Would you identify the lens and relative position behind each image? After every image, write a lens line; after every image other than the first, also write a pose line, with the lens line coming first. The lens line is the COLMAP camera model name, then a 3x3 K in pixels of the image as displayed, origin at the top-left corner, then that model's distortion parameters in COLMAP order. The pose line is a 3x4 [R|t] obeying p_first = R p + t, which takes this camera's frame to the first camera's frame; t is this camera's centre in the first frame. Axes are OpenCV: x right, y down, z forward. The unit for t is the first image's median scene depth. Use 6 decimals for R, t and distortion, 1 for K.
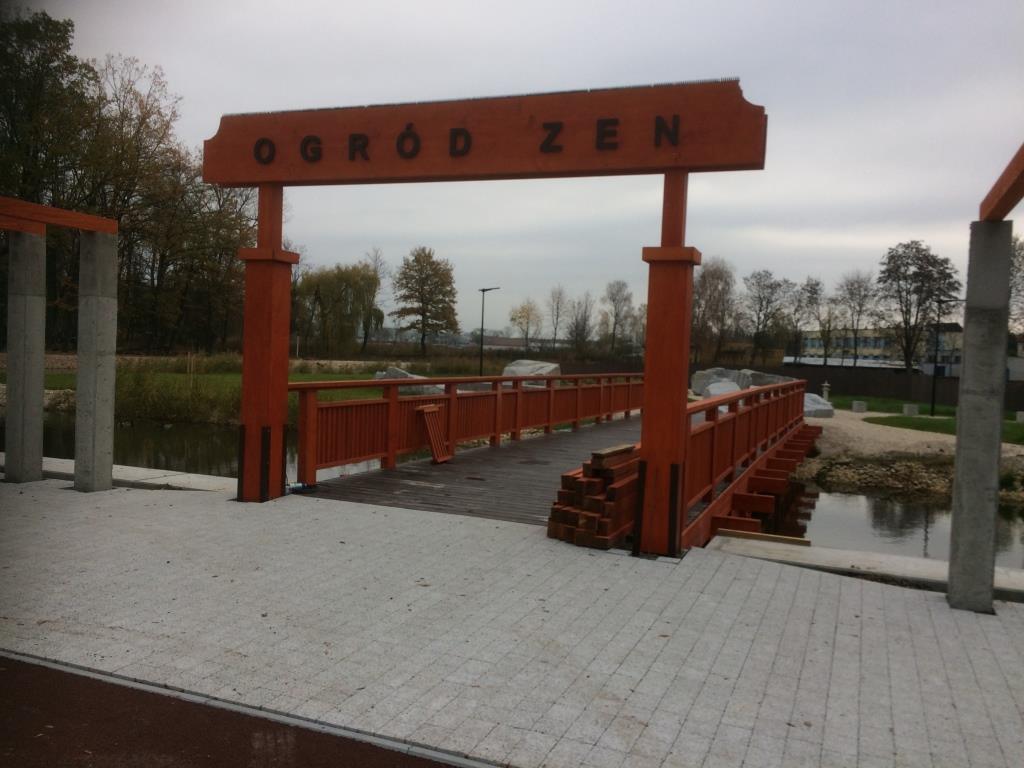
lens RADIAL K [[875.1, 0, 518.4], [0, 875.1, 377.6], [0, 0, 1]] dist [0.076193, -0.098136]
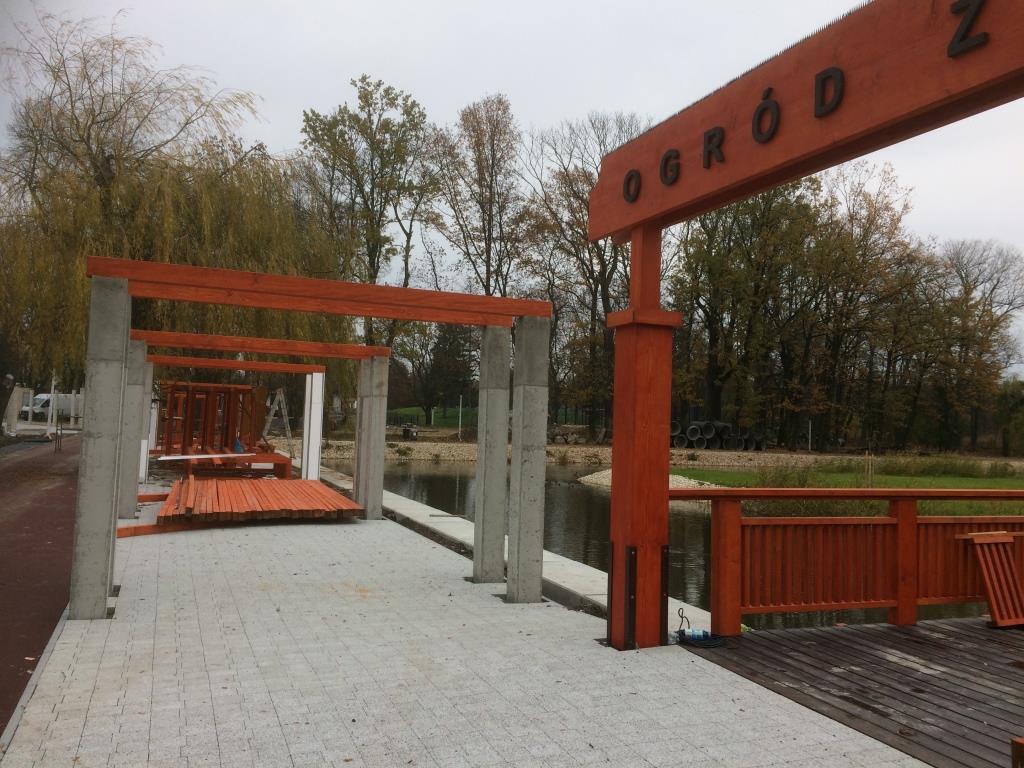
lens RADIAL K [[875.1, 0, 507.0], [0, 875.1, 381.1], [0, 0, 1]] dist [0.076193, -0.098136]
pose [[0.675007, -0.054499, -0.735795, 0.153044], [-0.026296, 0.994858, -0.097811, -0.005826], [0.737342, 0.085371, 0.670103, 0.319949]]
